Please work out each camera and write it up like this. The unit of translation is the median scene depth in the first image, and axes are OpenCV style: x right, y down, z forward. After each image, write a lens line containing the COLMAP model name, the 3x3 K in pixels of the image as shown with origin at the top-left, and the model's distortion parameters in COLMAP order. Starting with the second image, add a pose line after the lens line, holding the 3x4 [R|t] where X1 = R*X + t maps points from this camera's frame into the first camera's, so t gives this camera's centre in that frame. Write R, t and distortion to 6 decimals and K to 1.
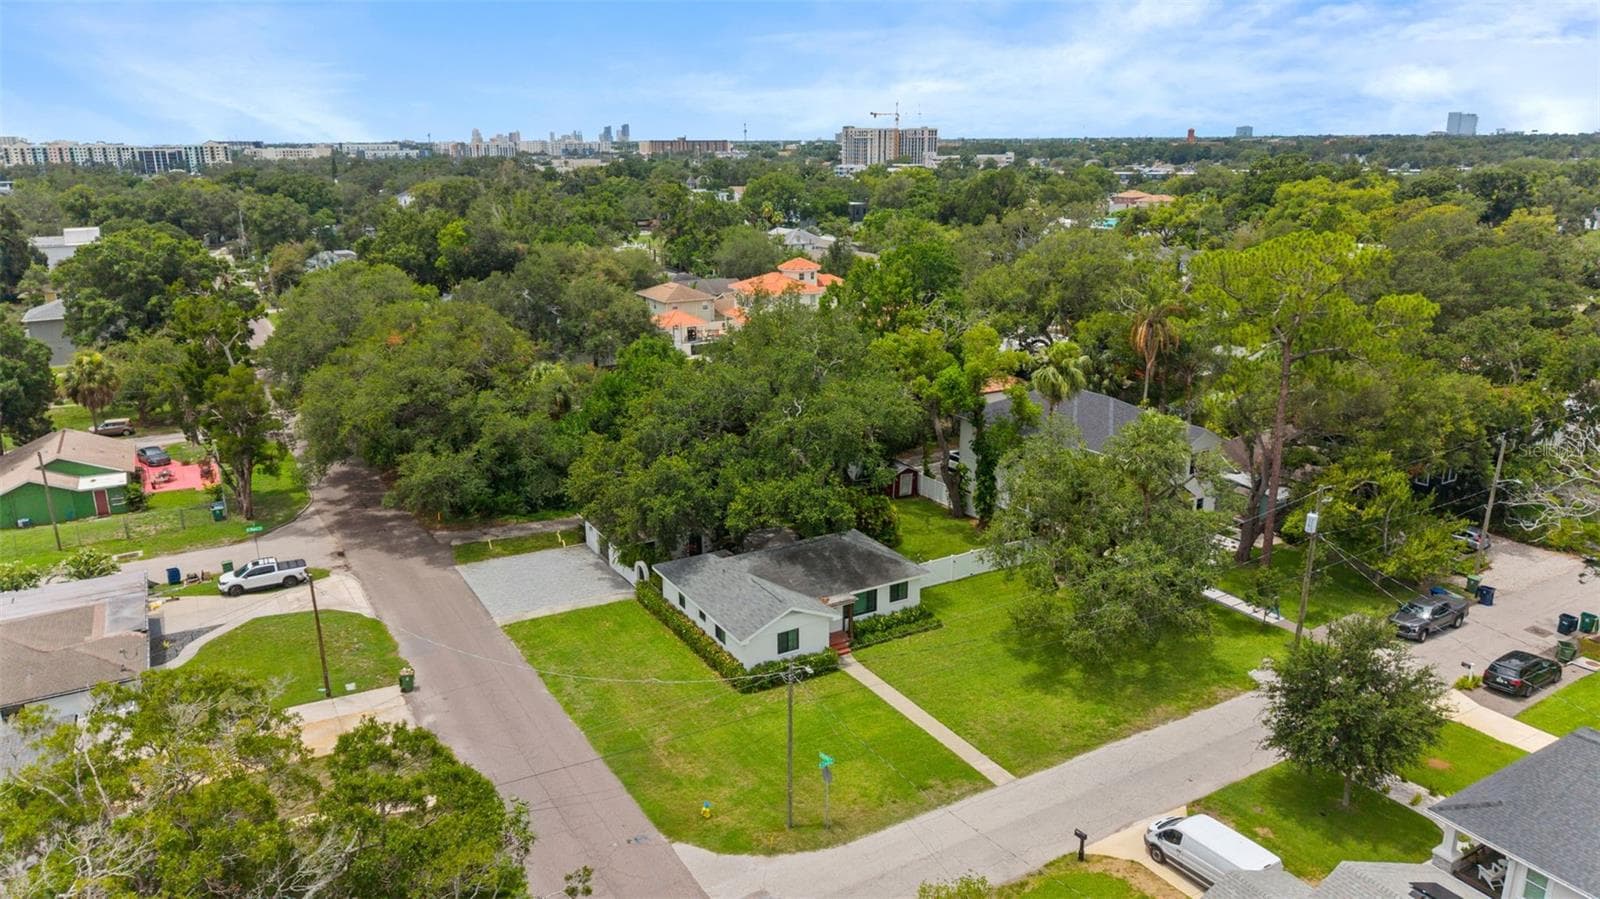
lens RADIAL K [[1054.4, 0, 809.5], [0, 1054.4, 454.0], [0, 0, 1]] dist [0.049148, -0.057679]
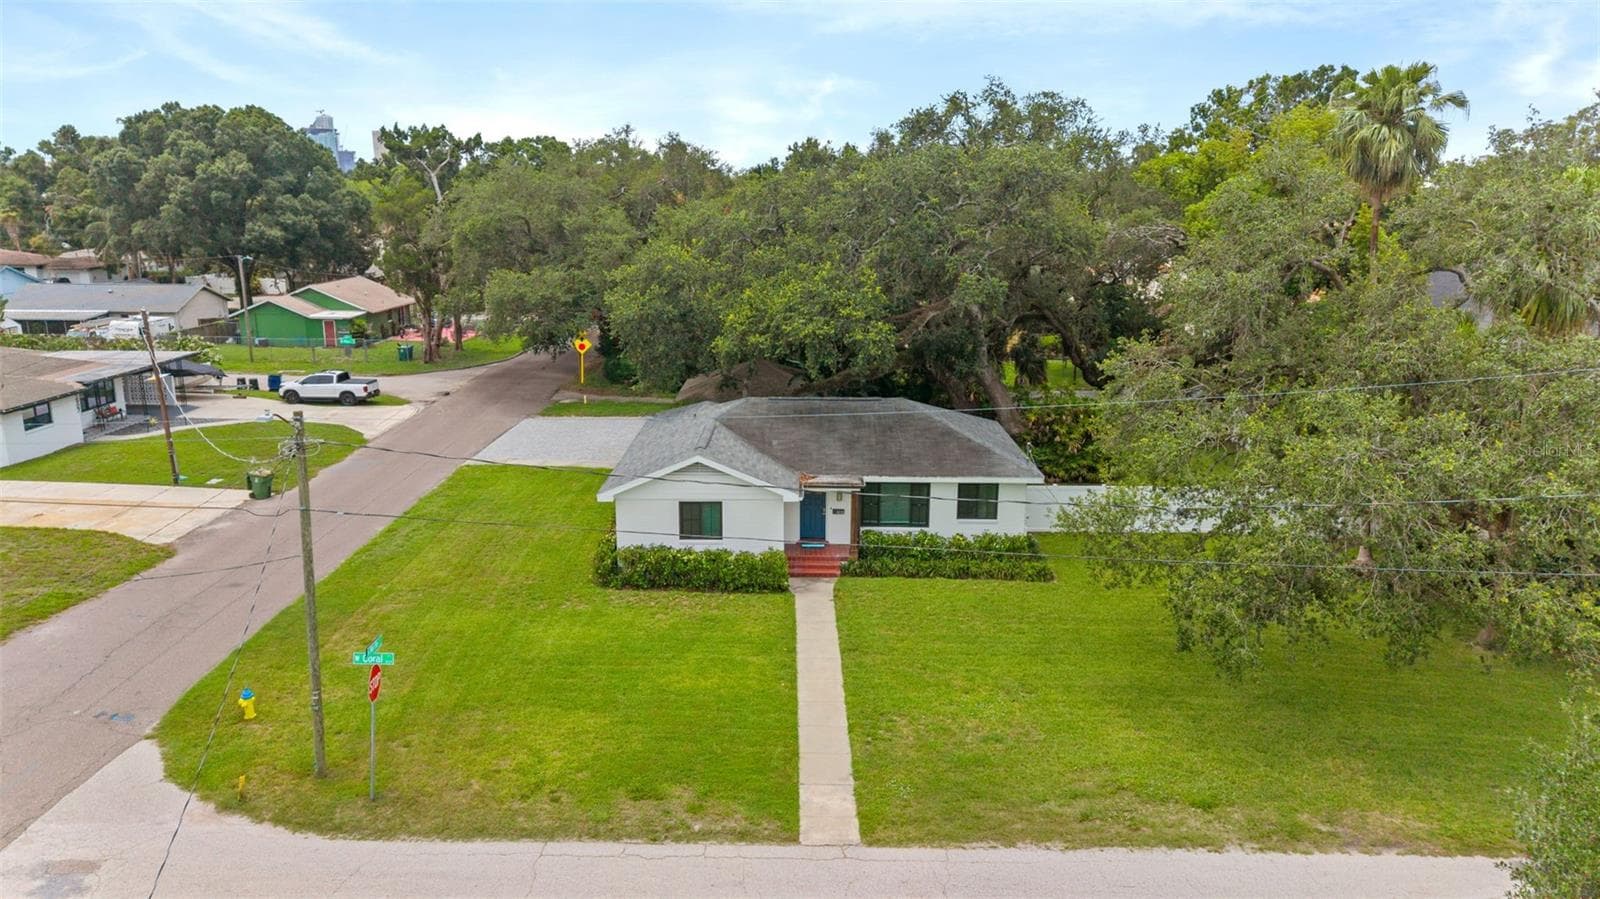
lens RADIAL K [[1065.2, 0, 810.3], [0, 1065.2, 443.9], [0, 0, 1]] dist [0.002325, -0.003648]
pose [[0.865169, 0.125138, -0.485616, 0.260568], [-0.152155, 0.988220, -0.016423, 0.115870], [0.477841, 0.088097, 0.874018, 0.440195]]
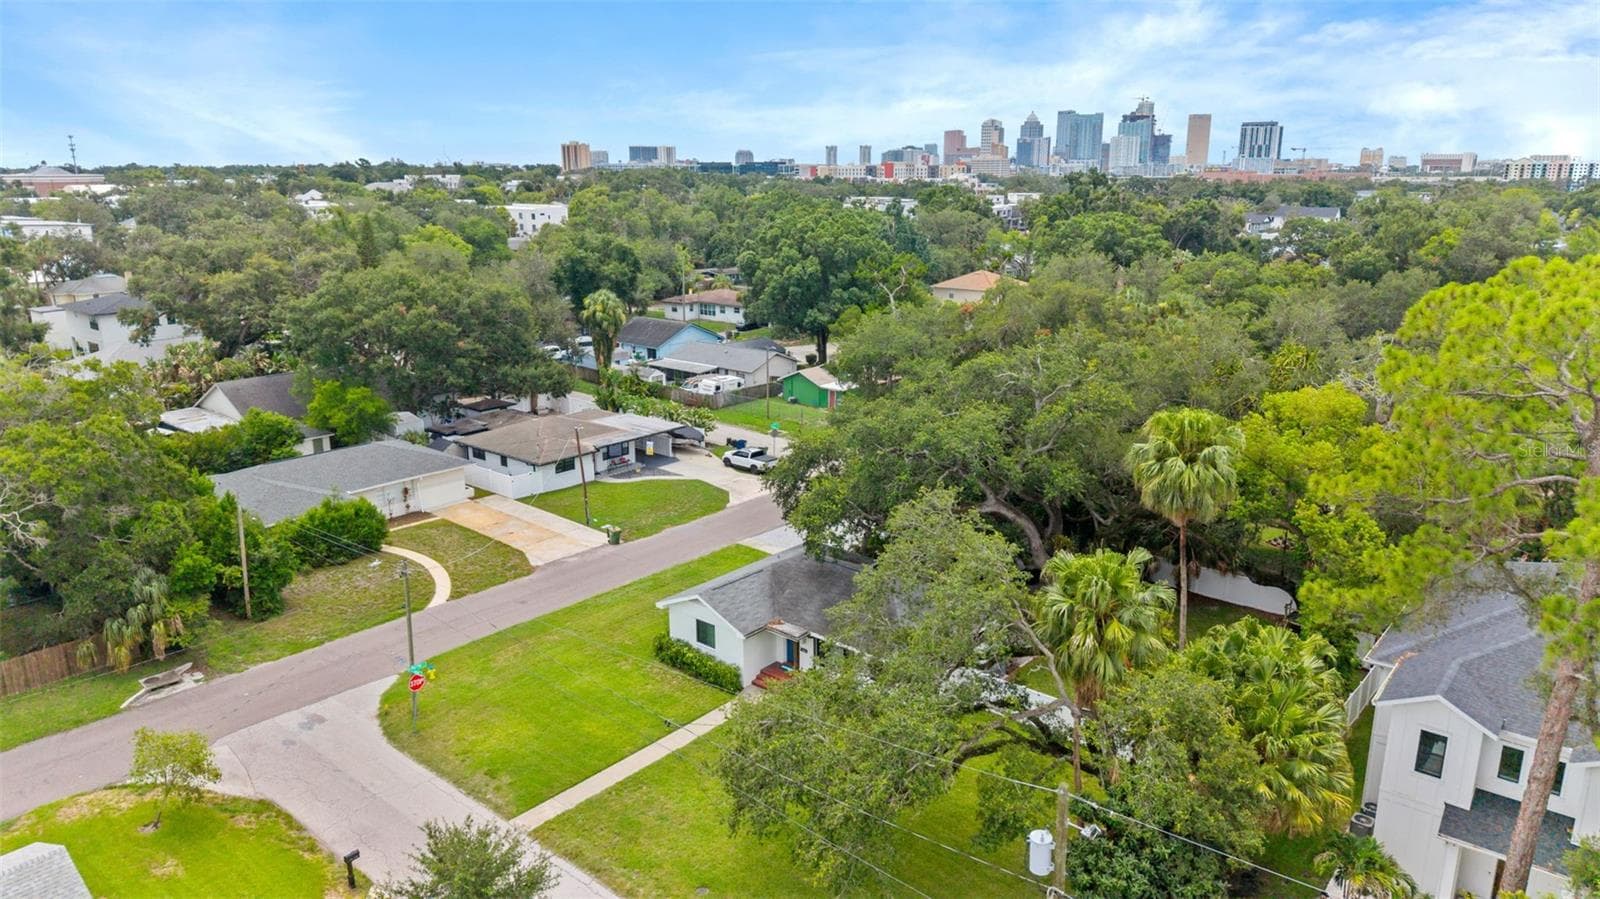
lens RADIAL K [[1054.4, 0, 809.5], [0, 1054.4, 454.0], [0, 0, 1]] dist [0.049148, -0.057679]
pose [[0.321940, 0.248986, -0.913434, 0.687062], [-0.265523, 0.949824, 0.165322, -0.125152], [0.908764, 0.189314, 0.371898, 0.602227]]
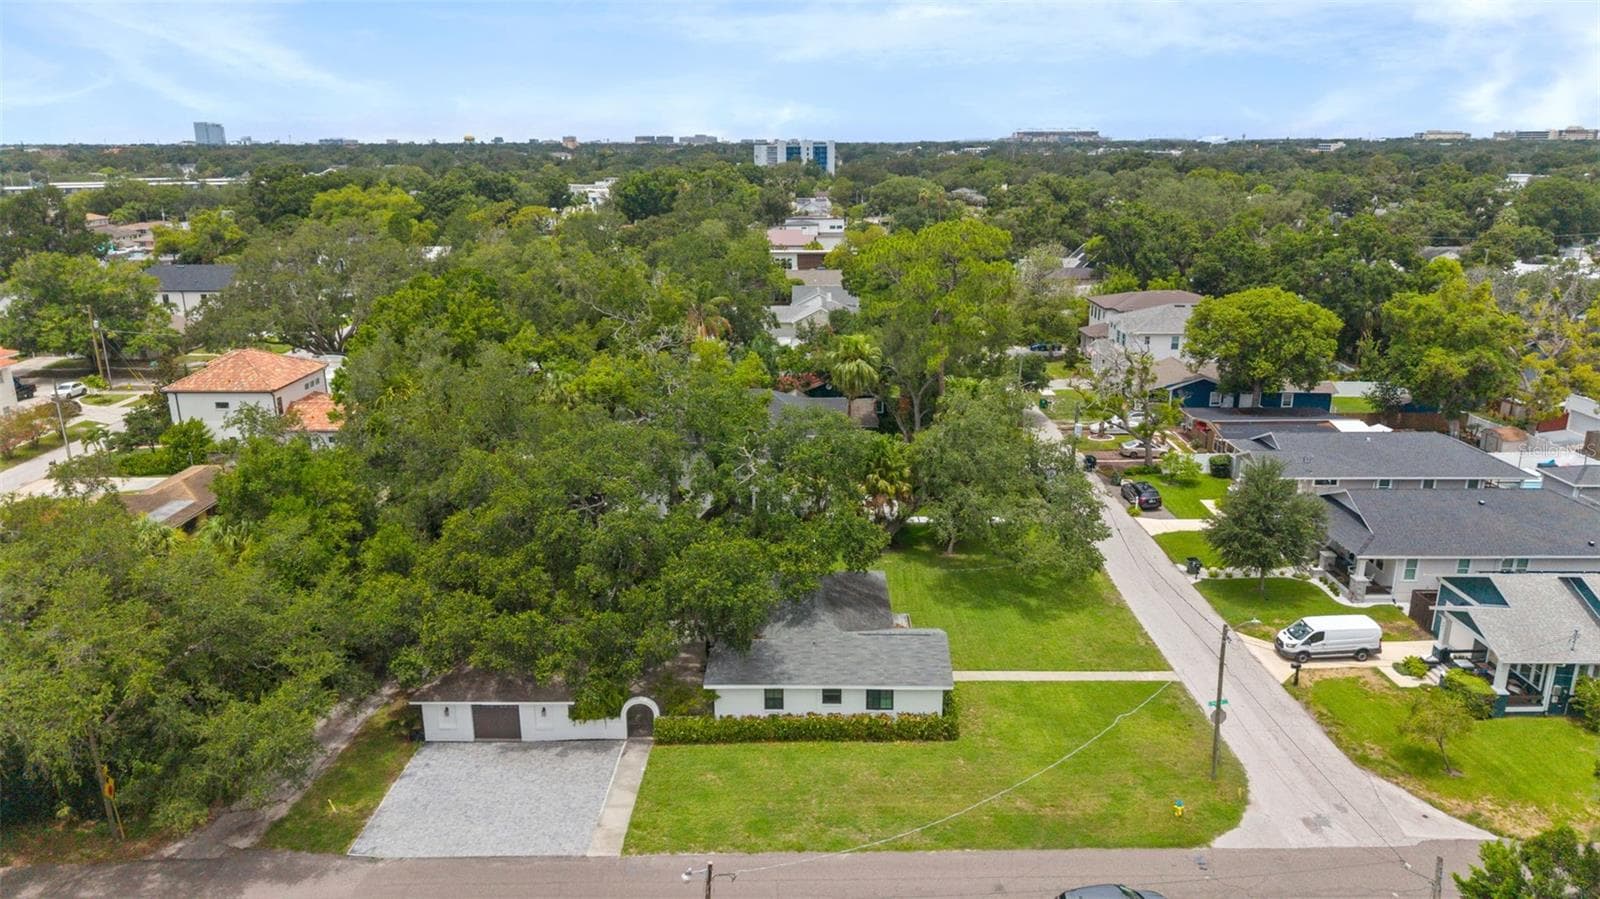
lens RADIAL K [[1054.4, 0, 809.5], [0, 1054.4, 454.0], [0, 0, 1]] dist [0.049148, -0.057679]
pose [[0.513640, -0.232958, 0.825775, -0.694269], [0.239794, 0.963060, 0.122534, -0.133734], [-0.823816, 0.135078, 0.550528, 0.461106]]
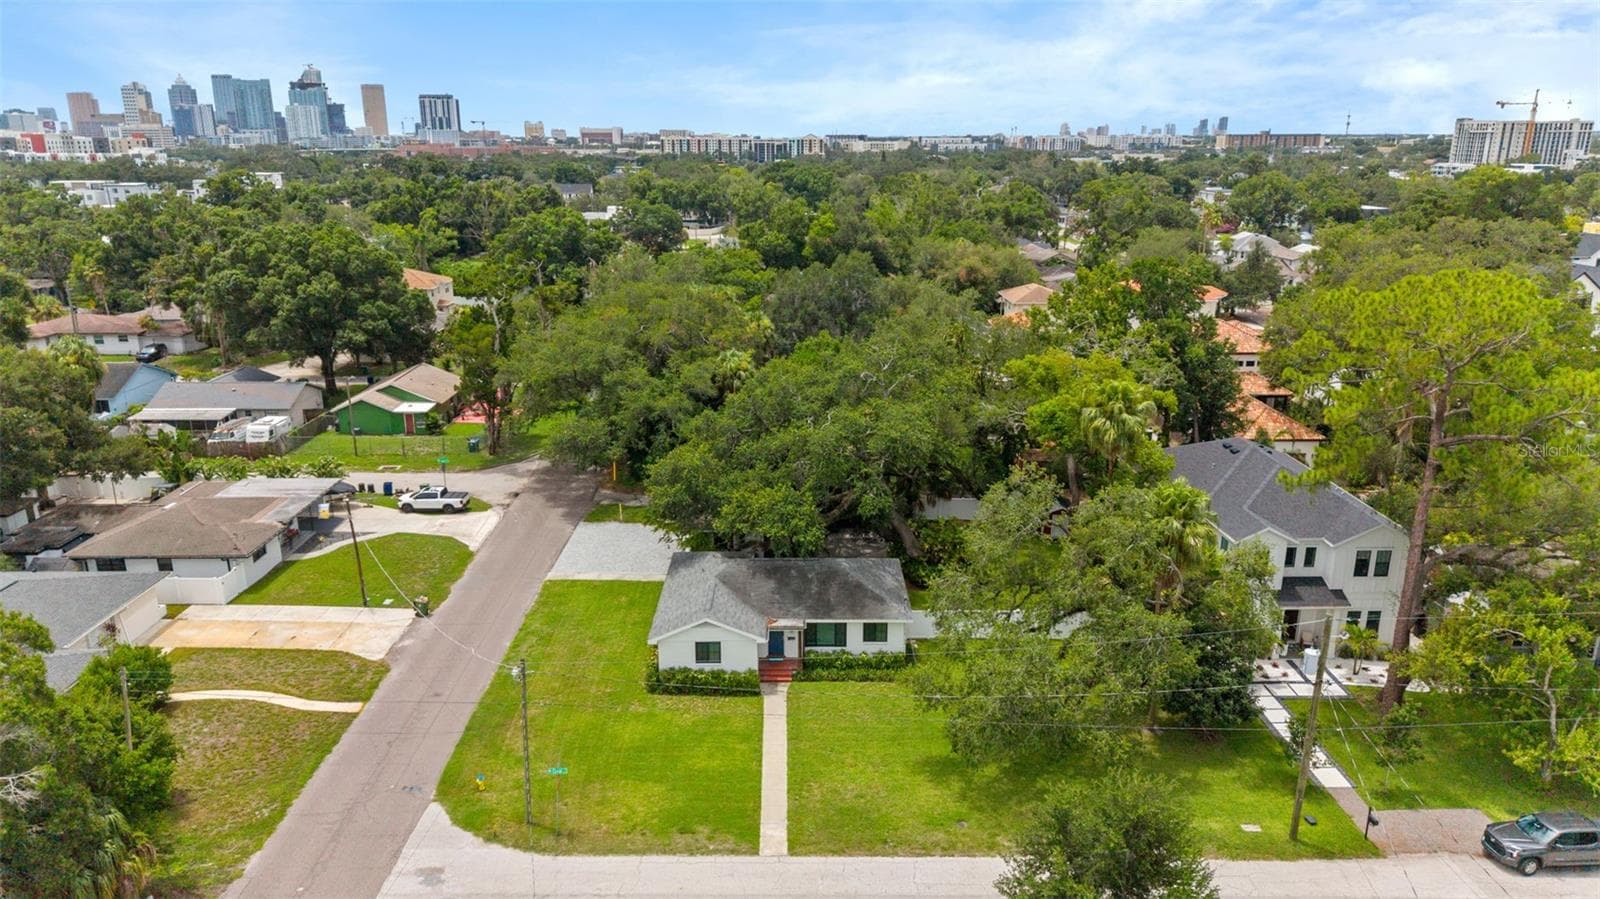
lens RADIAL K [[1065.2, 0, 810.3], [0, 1065.2, 443.9], [0, 0, 1]] dist [0.002325, -0.003648]
pose [[0.868247, 0.142072, -0.475355, 0.424873], [-0.144098, 0.989033, 0.032400, -0.049362], [0.474745, 0.040367, 0.879197, 0.147467]]
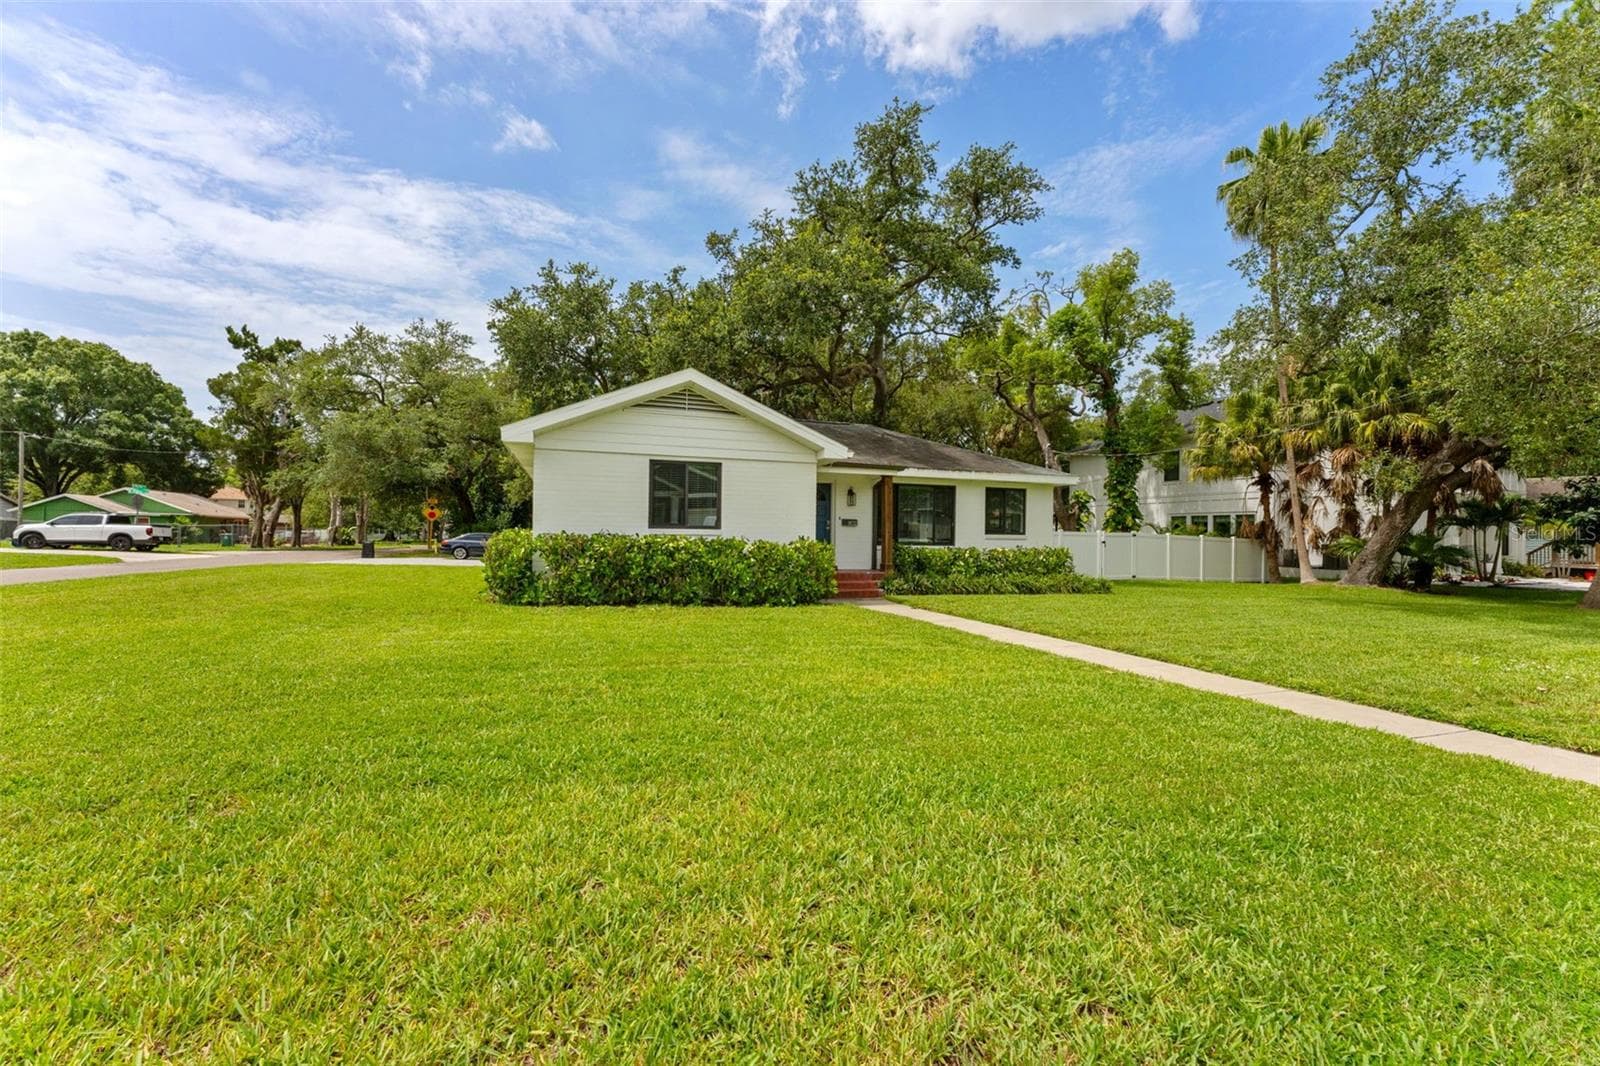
lens RADIAL K [[631.8, 0, 800.0], [0, 631.8, 533.0], [0, 0, 1]] dist [-0.004955, 0.000435]
pose [[0.981655, 0.014190, -0.190136, 0.047268], [-0.068248, 0.957304, -0.280912, 0.207088], [0.178032, 0.288735, 0.940711, 0.692891]]
